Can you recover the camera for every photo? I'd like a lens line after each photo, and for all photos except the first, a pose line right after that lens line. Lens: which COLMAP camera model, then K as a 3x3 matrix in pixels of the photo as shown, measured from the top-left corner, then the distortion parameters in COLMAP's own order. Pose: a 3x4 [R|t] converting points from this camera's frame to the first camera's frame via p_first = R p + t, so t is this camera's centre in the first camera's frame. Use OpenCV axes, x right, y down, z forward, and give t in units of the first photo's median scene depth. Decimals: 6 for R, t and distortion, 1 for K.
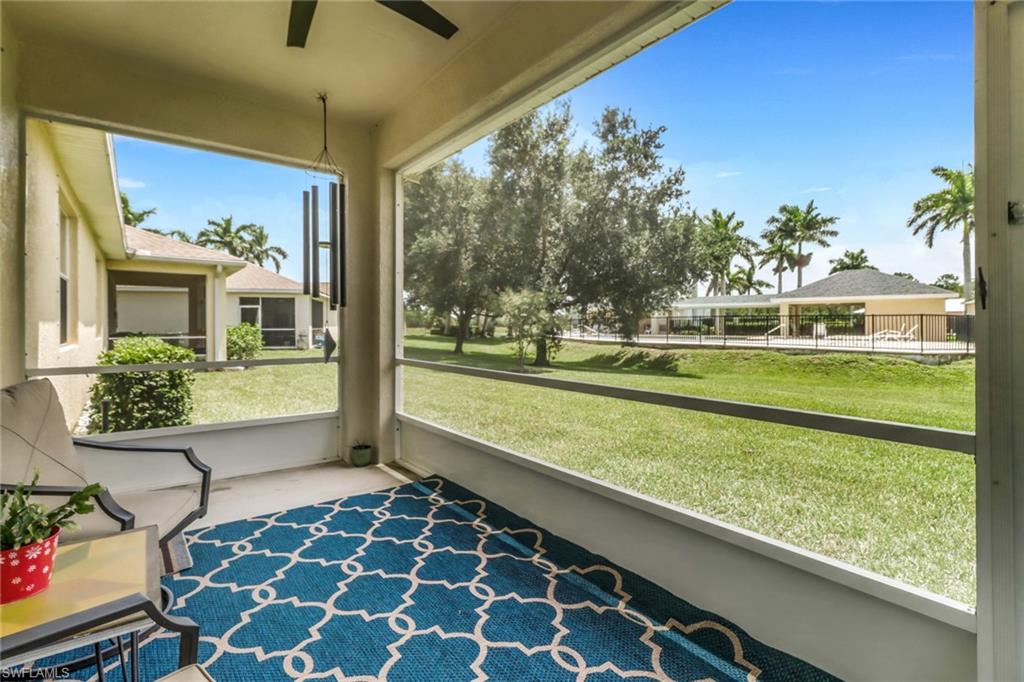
lens RADIAL K [[484.0, 0, 509.7], [0, 484.0, 319.1], [0, 0, 1]] dist [0.011889, -0.009067]
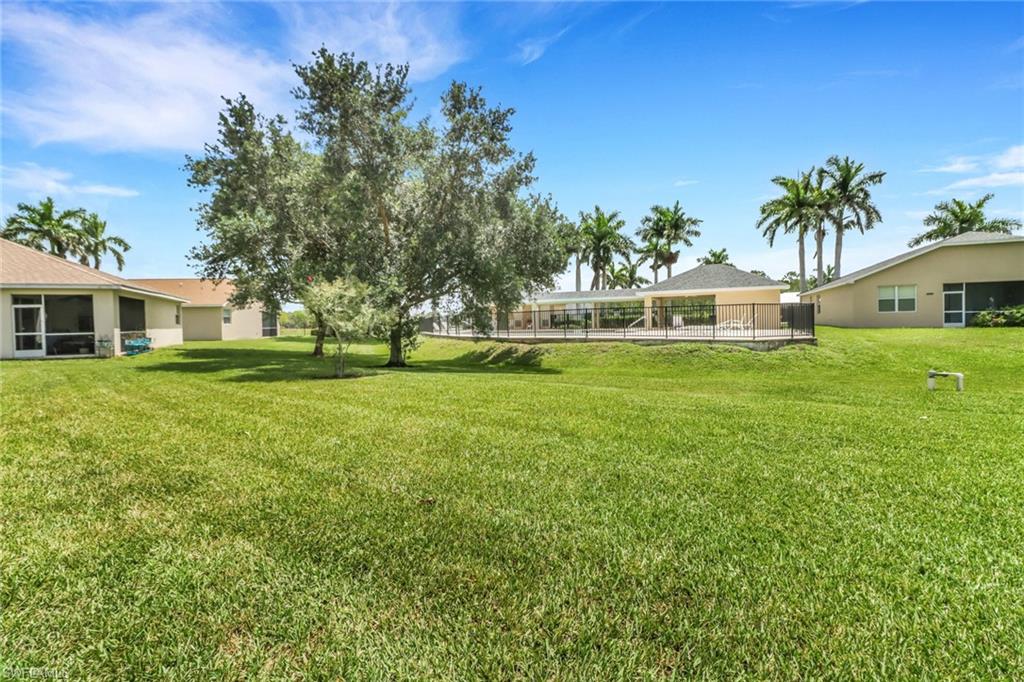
lens RADIAL K [[484.0, 0, 512.9], [0, 484.0, 323.1], [0, 0, 1]] dist [0.011889, -0.009067]
pose [[0.977228, -0.021419, 0.211107, 0.108140], [0.018480, 0.999703, 0.015886, 0.005293], [-0.211384, -0.011623, 0.977334, 0.073295]]
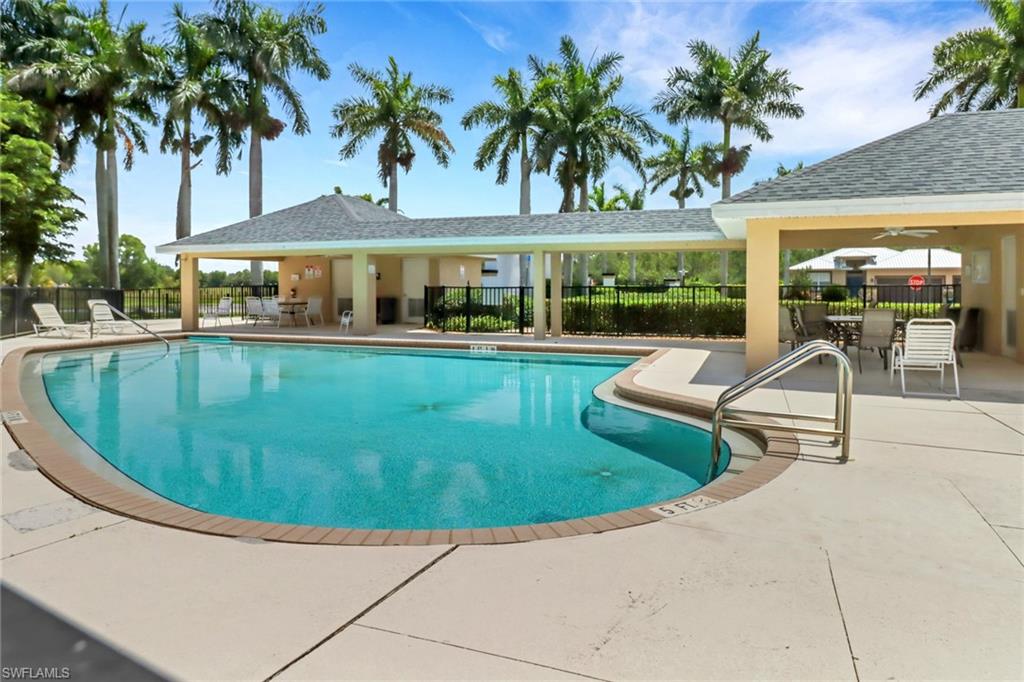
lens RADIAL K [[791.7, 0, 507.6], [0, 791.7, 336.5], [0, 0, 1]] dist [0.006245, 0.002487]
pose [[0.955334, -0.020278, 0.294833, 0.612726], [-0.002025, 0.997170, 0.075147, -0.018579], [-0.295523, -0.072388, 0.952589, 1.203319]]
